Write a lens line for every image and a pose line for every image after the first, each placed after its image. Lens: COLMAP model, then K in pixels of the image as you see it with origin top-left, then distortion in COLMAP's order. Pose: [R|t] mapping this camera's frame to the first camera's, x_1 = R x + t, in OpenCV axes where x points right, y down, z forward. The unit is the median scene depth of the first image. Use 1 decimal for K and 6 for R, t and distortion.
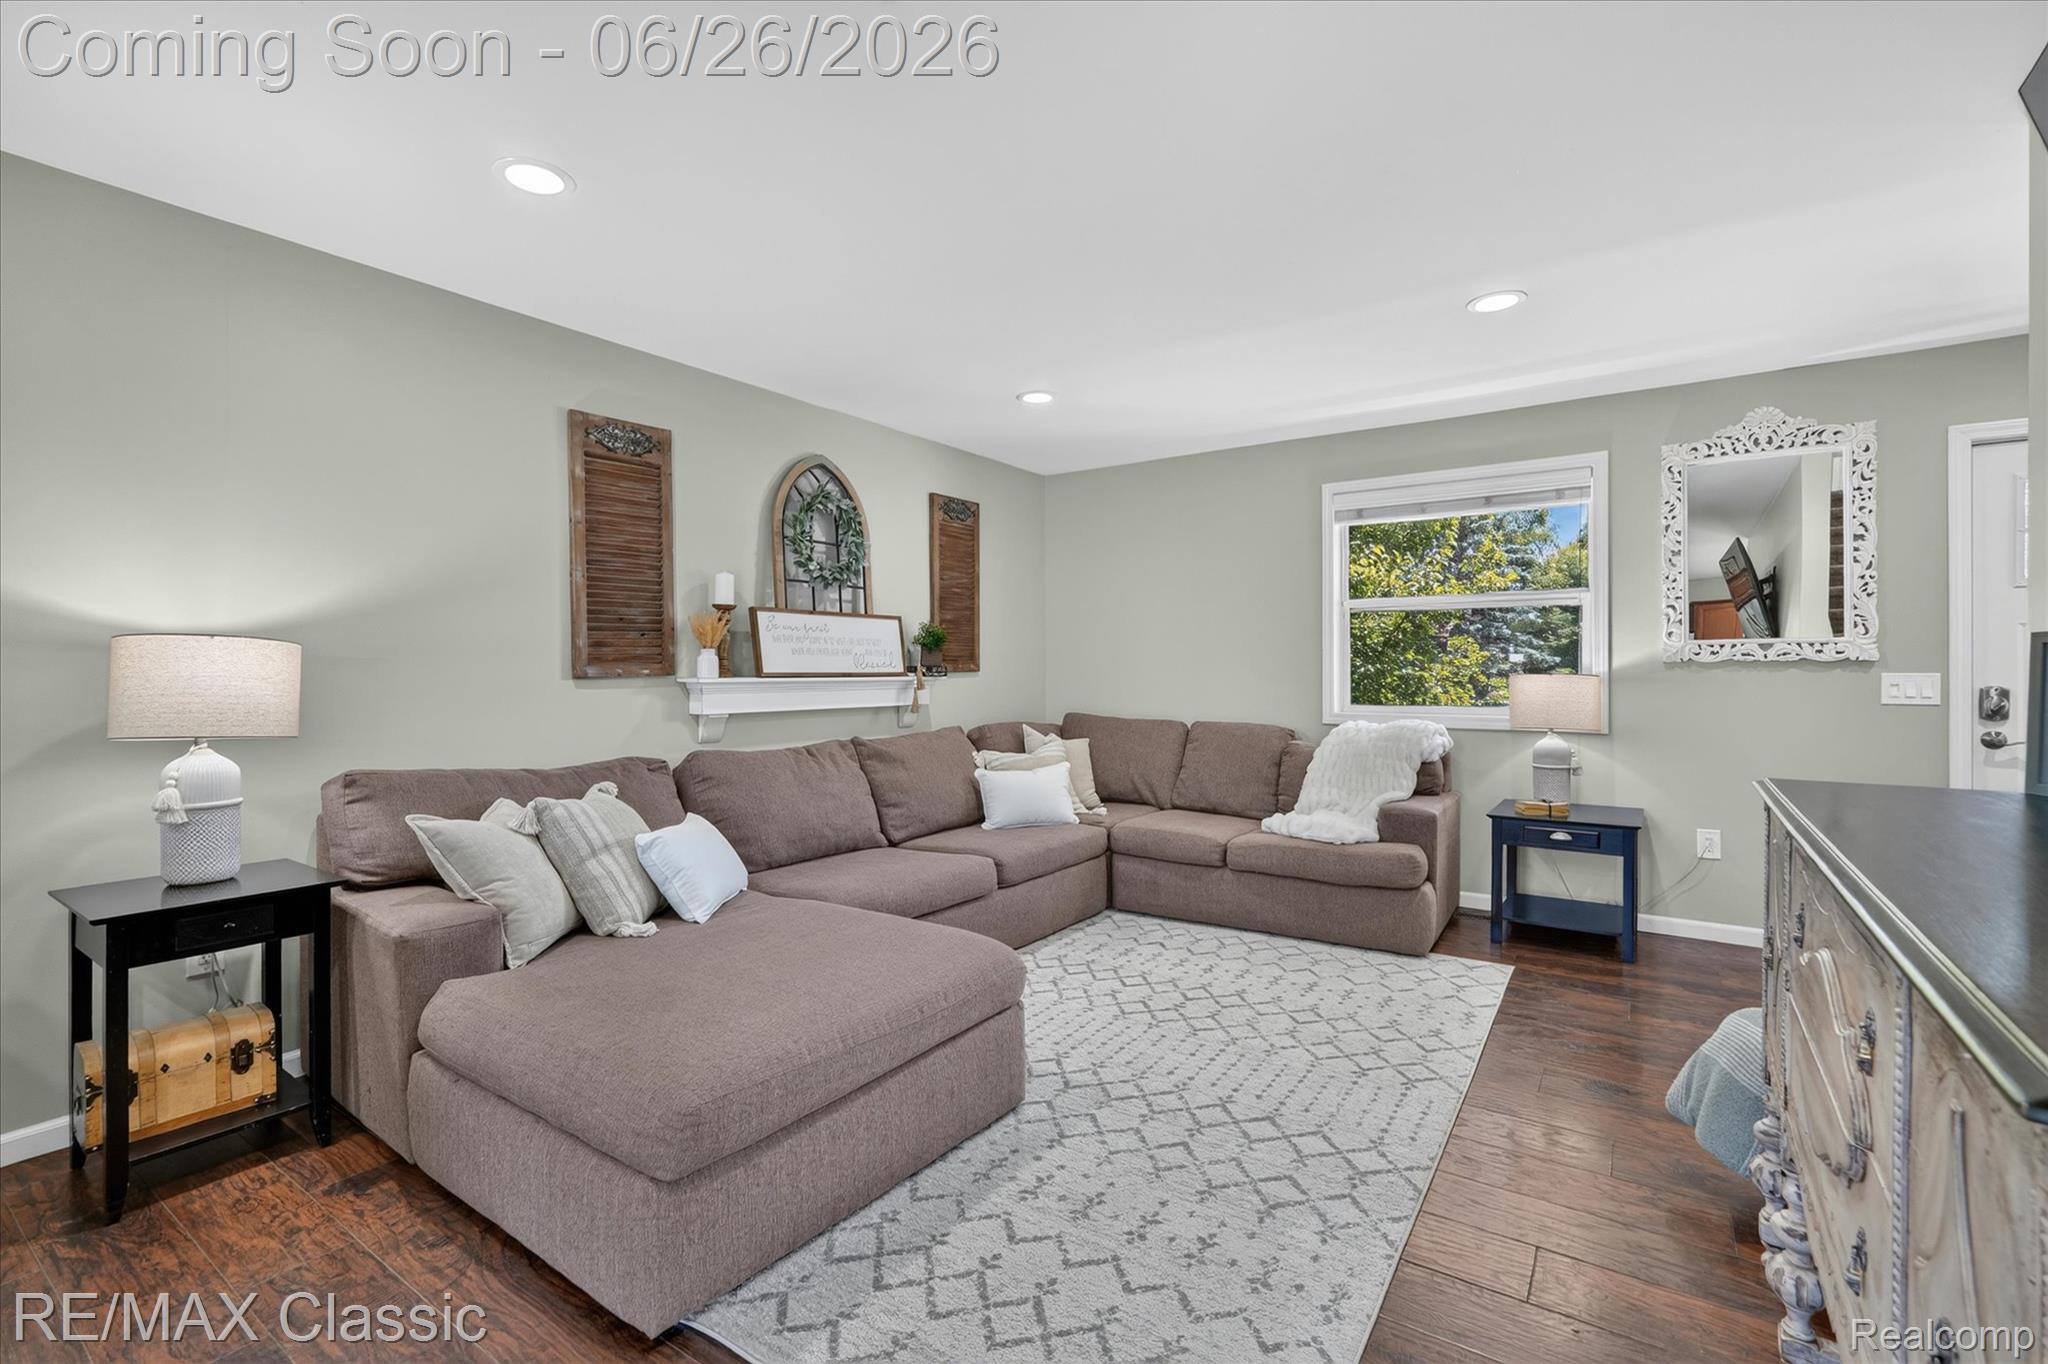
lens RADIAL K [[904.1, 0, 1031.3], [0, 904.1, 672.5], [0, 0, 1]] dist [-0.002701, 0.003869]
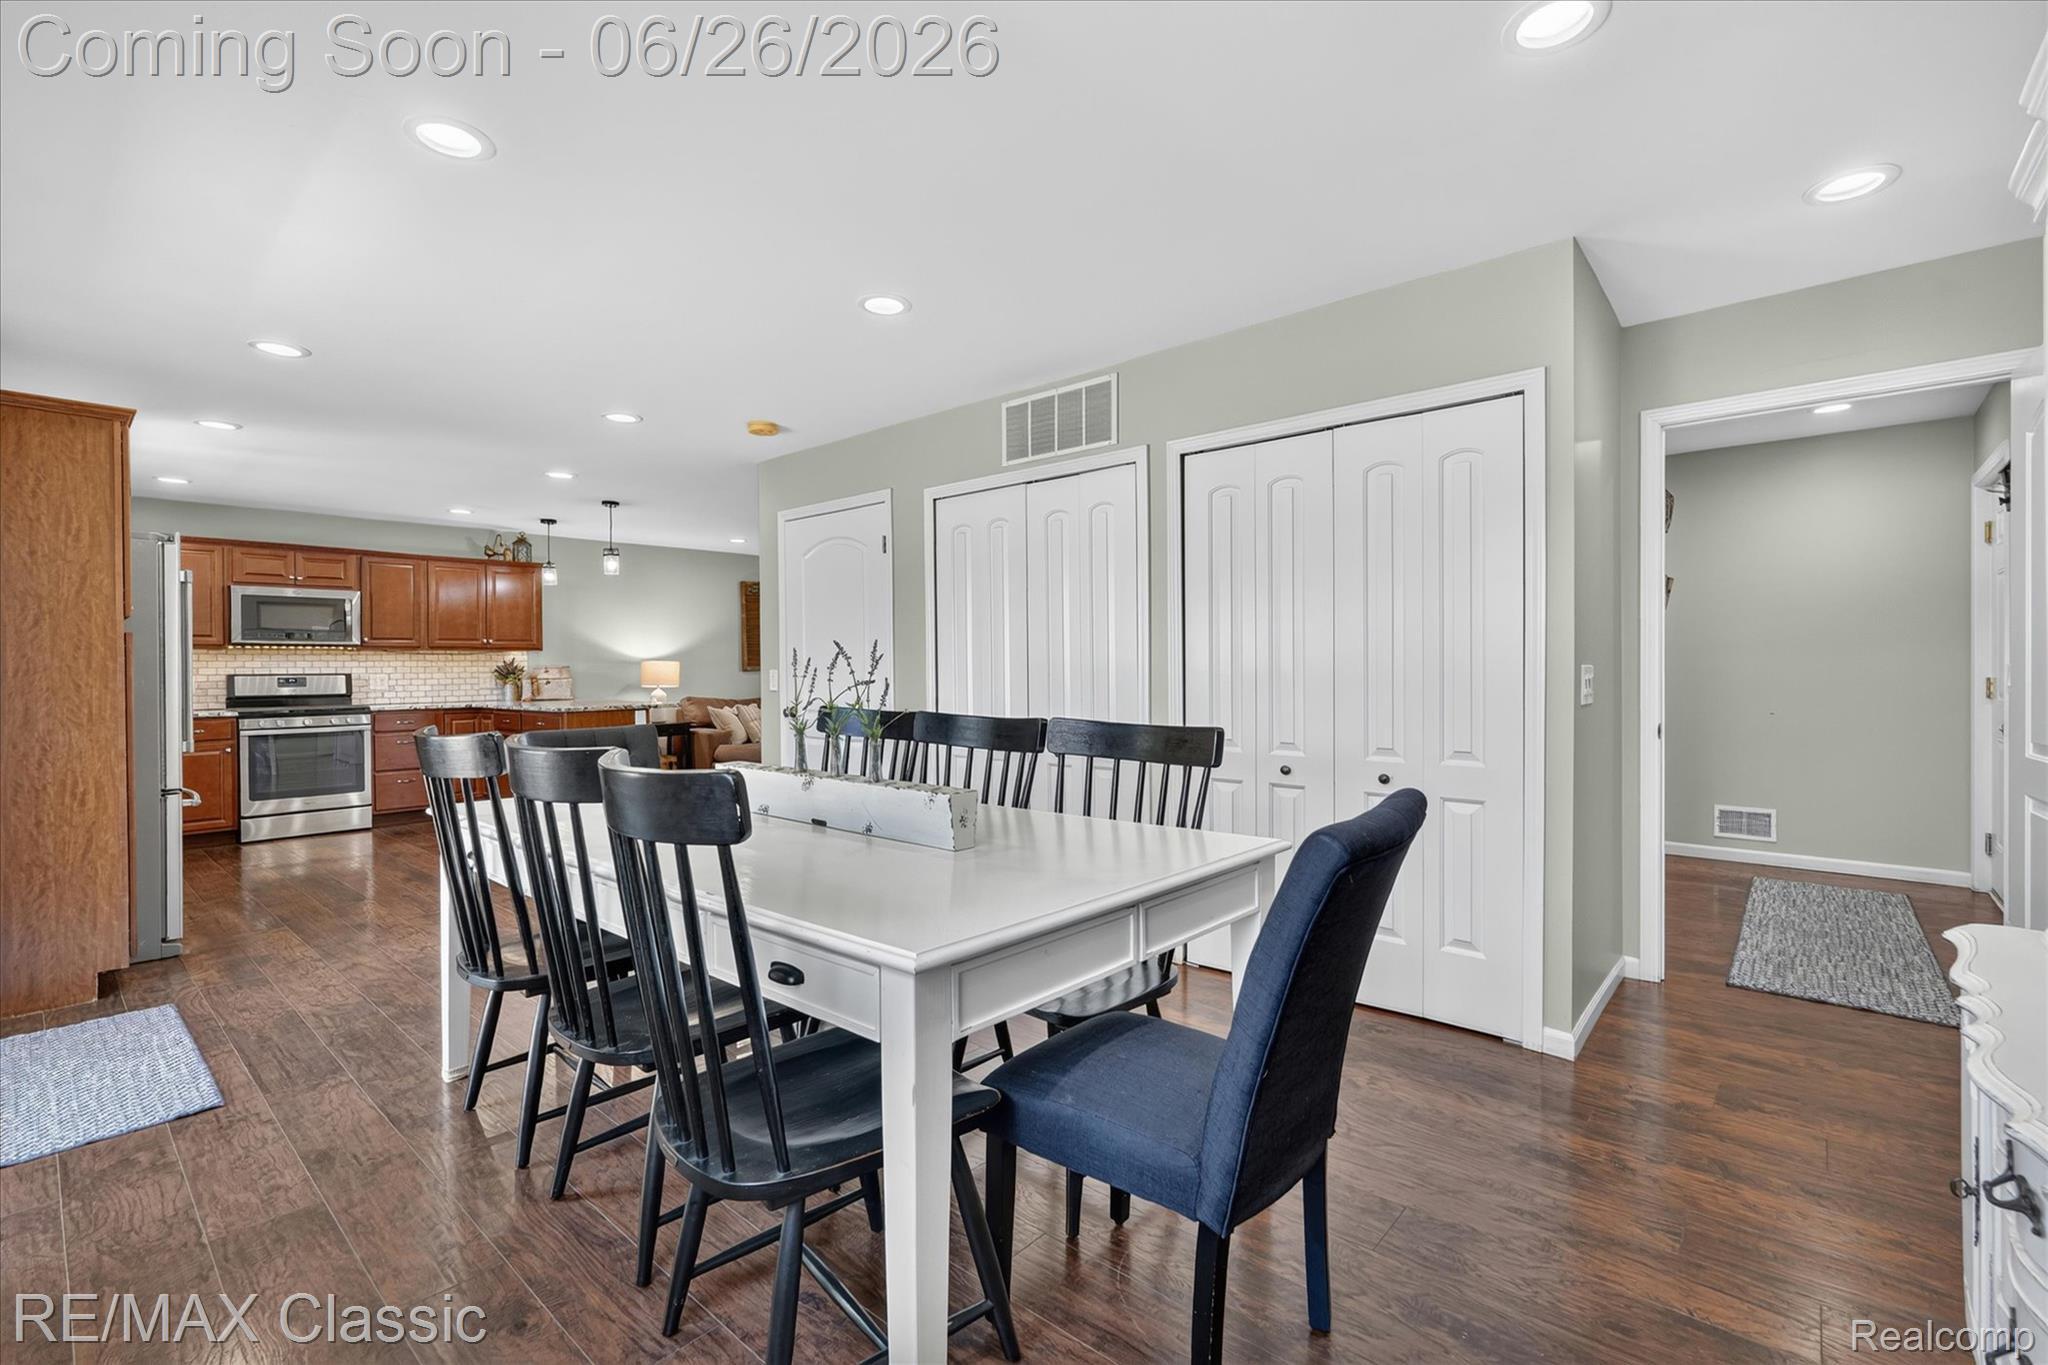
lens RADIAL K [[904.1, 0, 1032.5], [0, 904.1, 674.8], [0, 0, 1]] dist [-0.002701, 0.003869]
pose [[0.994079, 0.002898, -0.108623, 0.635968], [-0.001424, 0.999906, 0.013644, -0.018599], [0.108653, -0.013408, 0.993989, -1.537995]]
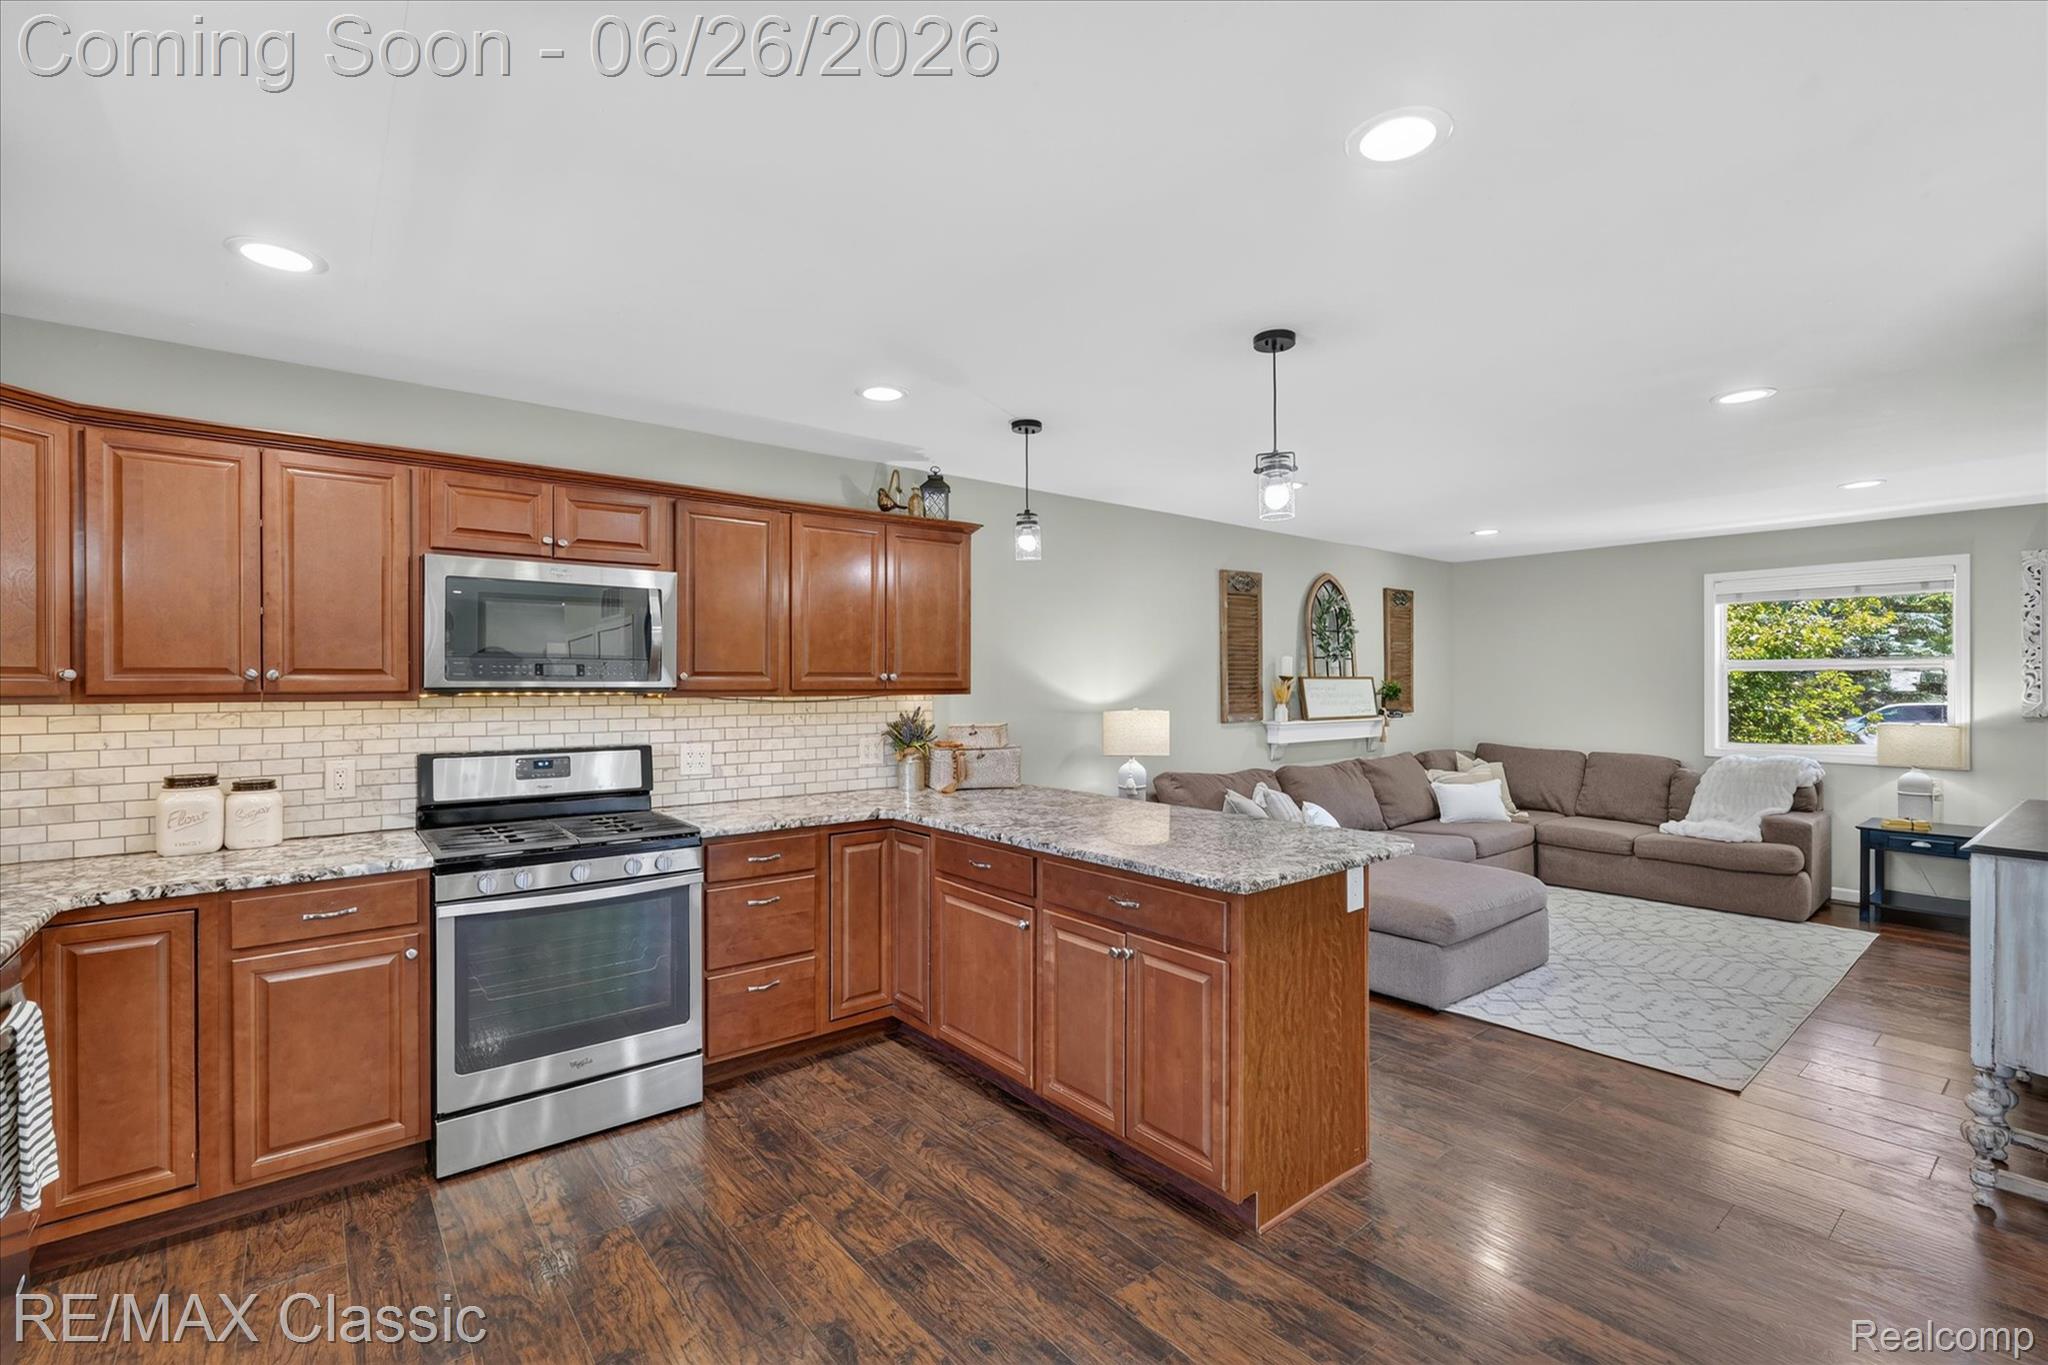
lens RADIAL K [[904.1, 0, 1030.0], [0, 904.1, 685.5], [0, 0, 1]] dist [-0.002701, 0.003869]
pose [[0.961091, 0.002080, -0.276224, -0.308767], [-0.001886, 0.999998, 0.000966, -0.054031], [0.276226, -0.000407, 0.961093, -0.639299]]
